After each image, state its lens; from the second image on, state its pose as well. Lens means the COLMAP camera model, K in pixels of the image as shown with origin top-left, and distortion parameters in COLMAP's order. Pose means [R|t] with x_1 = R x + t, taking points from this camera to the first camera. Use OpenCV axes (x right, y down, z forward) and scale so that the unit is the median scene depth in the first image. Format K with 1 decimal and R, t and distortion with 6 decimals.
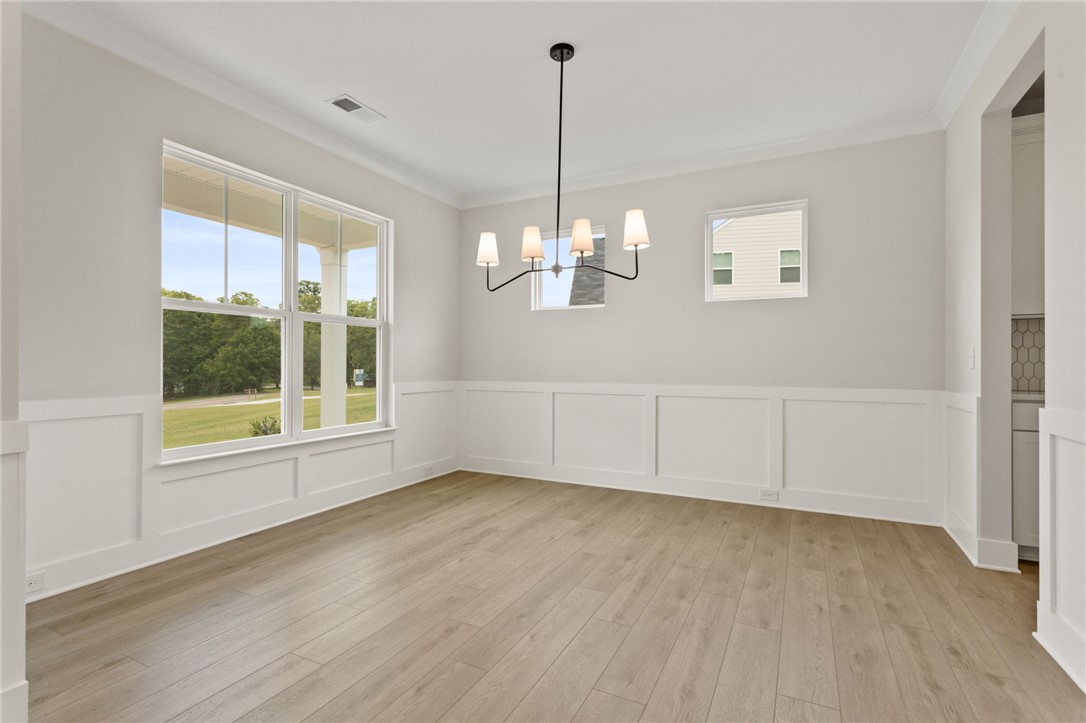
lens RADIAL K [[513.8, 0, 534.8], [0, 513.8, 361.8], [0, 0, 1]] dist [0.007113, 0.000734]
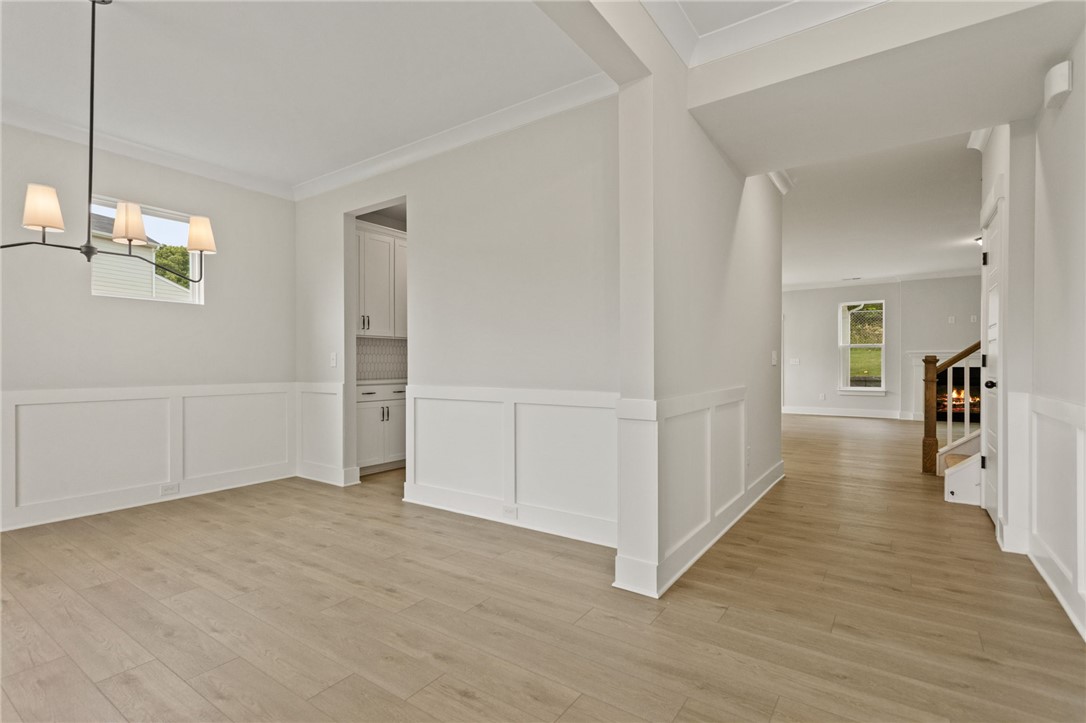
lens RADIAL K [[513.8, 0, 534.8], [0, 513.8, 361.8], [0, 0, 1]] dist [0.007113, 0.000734]
pose [[0.139734, 0.003031, 0.990184, -0.703655], [-0.003743, 0.999990, -0.002533, -0.000732], [-0.990182, -0.003352, 0.139744, 0.173118]]
